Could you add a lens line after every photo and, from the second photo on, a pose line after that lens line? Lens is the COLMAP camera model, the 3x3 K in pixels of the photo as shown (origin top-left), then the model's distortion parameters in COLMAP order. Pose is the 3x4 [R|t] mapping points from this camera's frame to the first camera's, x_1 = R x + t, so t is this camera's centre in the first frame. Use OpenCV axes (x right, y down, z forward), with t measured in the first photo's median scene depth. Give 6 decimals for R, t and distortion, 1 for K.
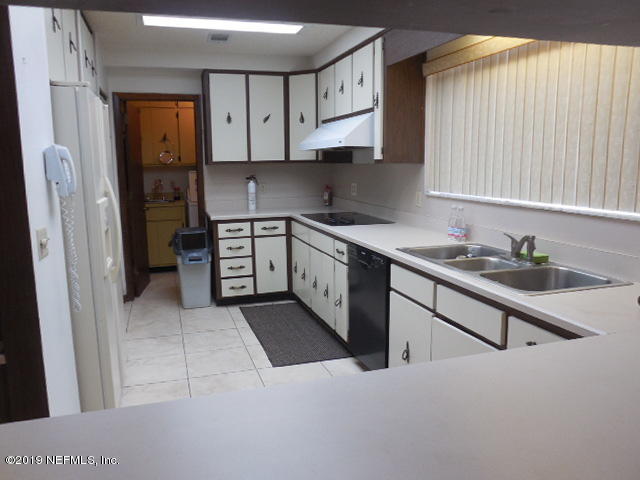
lens RADIAL K [[497.4, 0, 320.5], [0, 497.4, 239.8], [0, 0, 1]] dist [-0.029529, 0.003096]
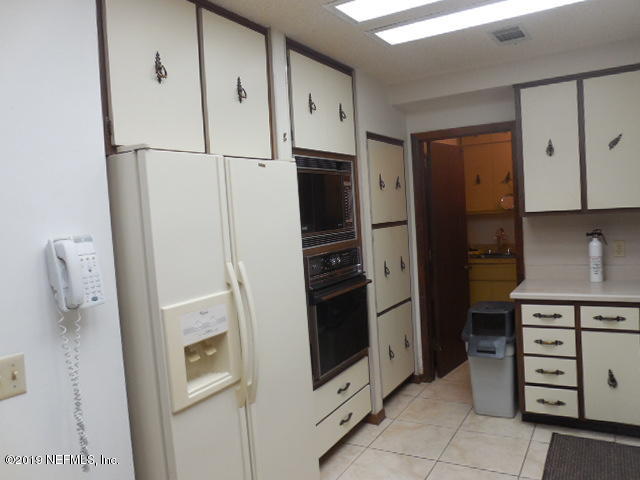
lens RADIAL K [[497.4, 0, 321.1], [0, 497.4, 245.3], [0, 0, 1]] dist [-0.029529, 0.003096]
pose [[0.677138, 0.023783, -0.735472, 0.103616], [-0.063156, 0.997668, -0.025886, -0.075797], [0.733141, 0.063978, 0.677060, 0.319871]]
